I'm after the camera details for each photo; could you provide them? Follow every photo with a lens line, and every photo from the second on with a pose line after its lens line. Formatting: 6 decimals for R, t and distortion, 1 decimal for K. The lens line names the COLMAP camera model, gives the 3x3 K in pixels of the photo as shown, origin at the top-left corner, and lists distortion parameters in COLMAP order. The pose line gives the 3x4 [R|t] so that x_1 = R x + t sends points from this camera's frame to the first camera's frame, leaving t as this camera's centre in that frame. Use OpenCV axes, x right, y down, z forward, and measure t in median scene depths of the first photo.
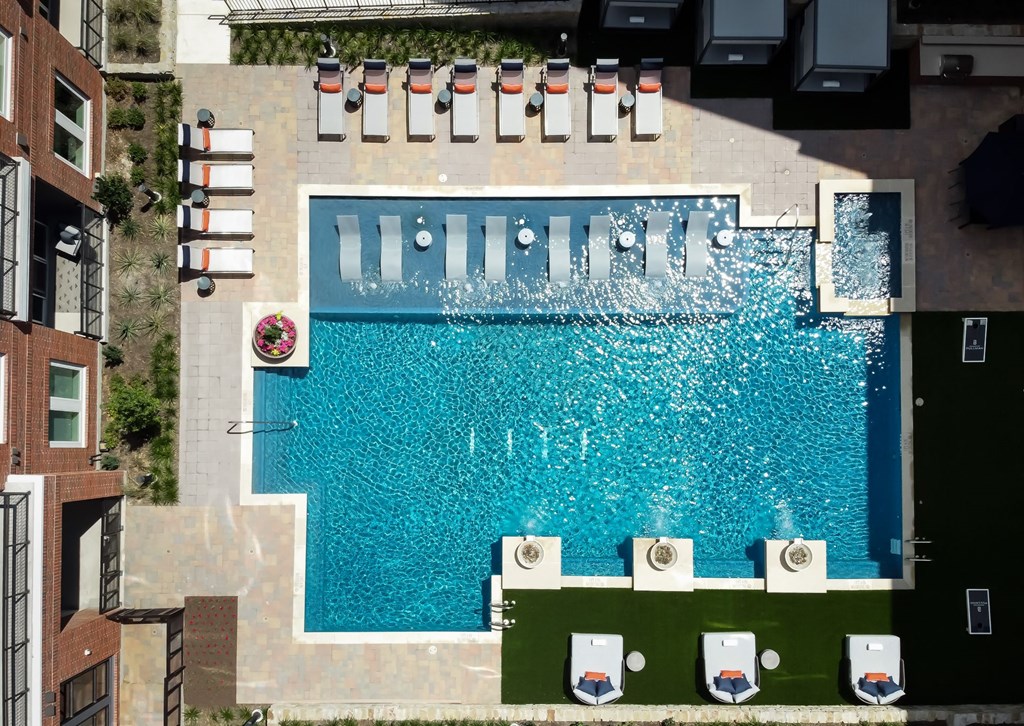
lens RADIAL K [[419.0, 0, 512.0], [0, 419.0, 363.0], [0, 0, 1]] dist [0.002175, 0.000147]
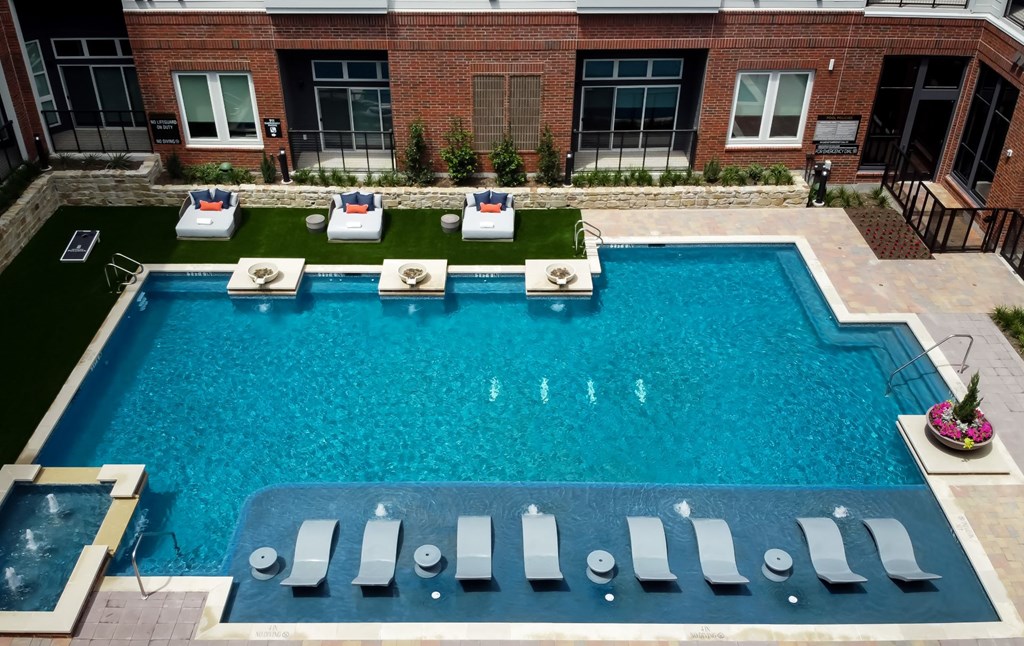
lens RADIAL K [[930.1, 0, 512.0], [0, 930.1, 323.0], [0, 0, 1]] dist [-0.010959, -0.005484]
pose [[-0.999695, 0.020322, -0.014033, 0.176725], [-0.022679, -0.530488, 0.847389, -1.236688], [0.009776, 0.847449, 0.530787, 0.038407]]
